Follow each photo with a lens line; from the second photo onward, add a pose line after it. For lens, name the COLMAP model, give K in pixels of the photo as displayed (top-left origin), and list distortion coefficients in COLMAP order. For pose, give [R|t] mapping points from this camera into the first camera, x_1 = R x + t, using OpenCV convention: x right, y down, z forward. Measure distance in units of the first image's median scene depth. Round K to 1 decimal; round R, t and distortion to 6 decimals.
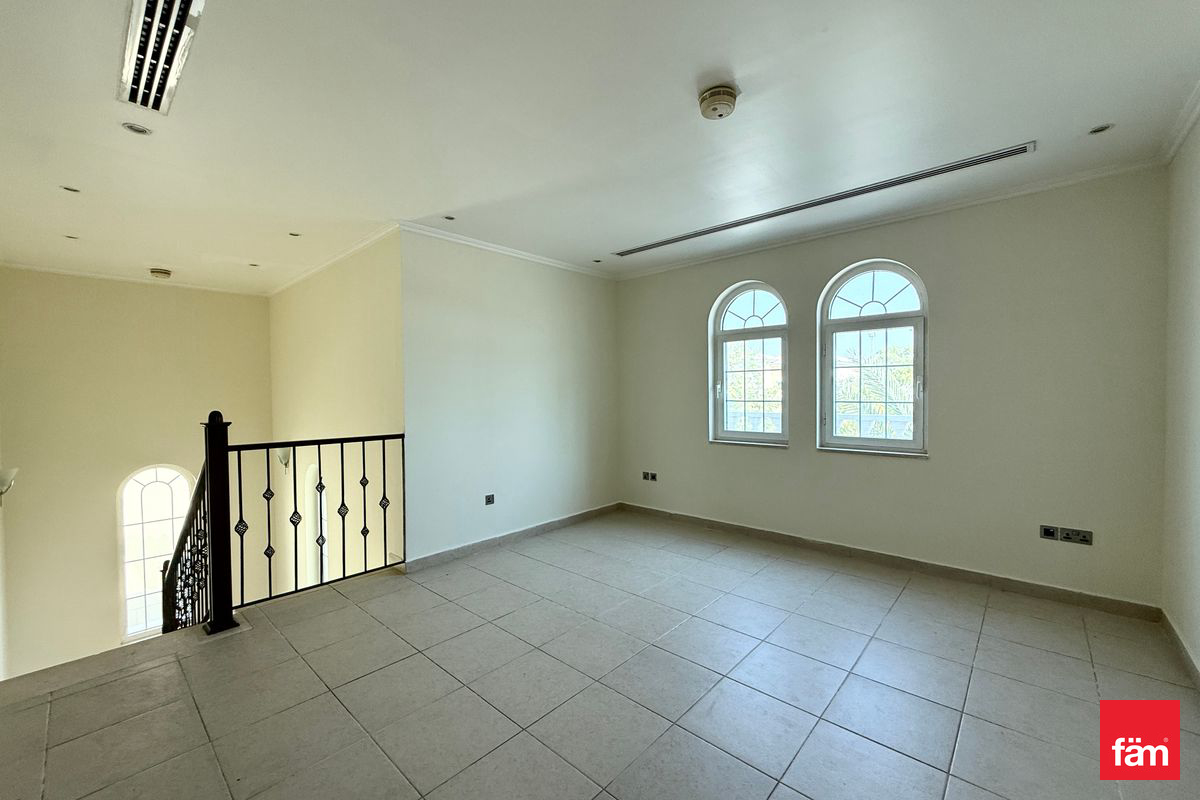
lens RADIAL K [[478.7, 0, 595.8], [0, 478.7, 401.0], [0, 0, 1]] dist [0.002397, 0.000202]
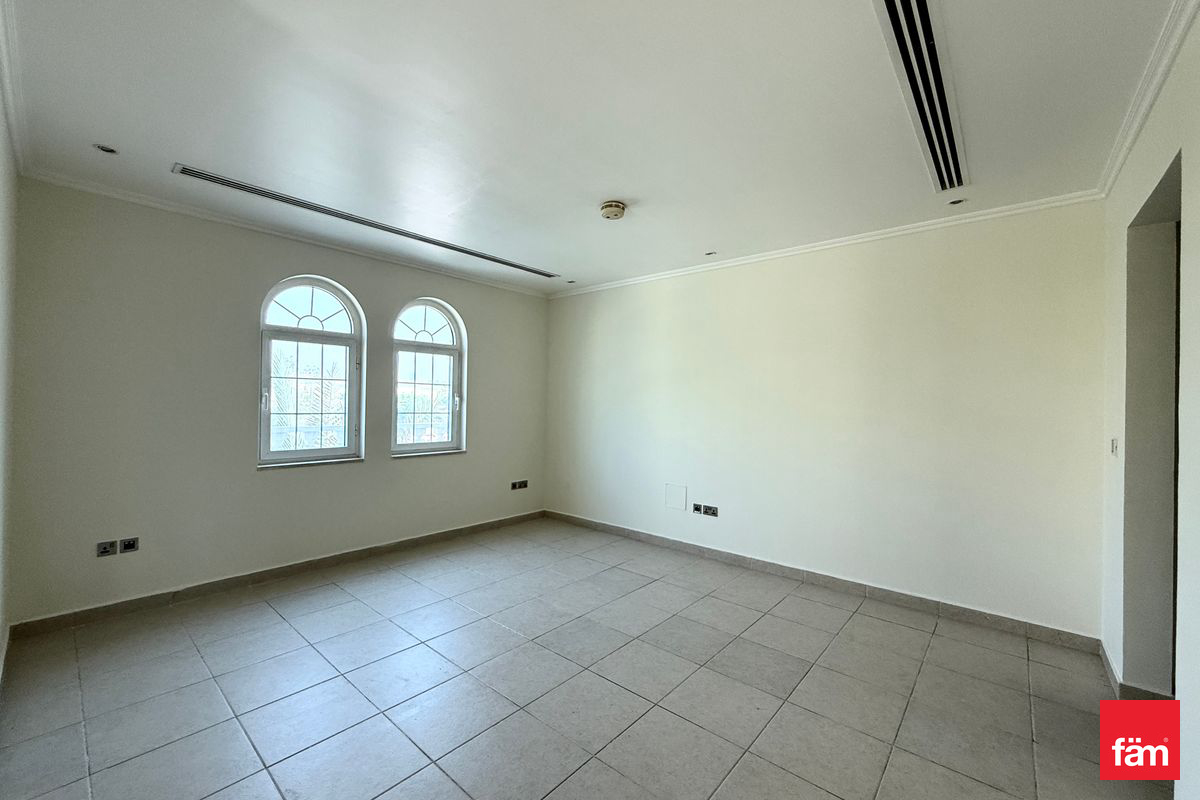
lens RADIAL K [[478.7, 0, 594.3], [0, 478.7, 400.8], [0, 0, 1]] dist [0.002397, 0.000202]
pose [[-0.021454, 0.014722, 0.999661, -0.577912], [0.009129, 0.999853, -0.014529, -0.006027], [-0.999728, 0.008815, -0.021585, 0.527036]]
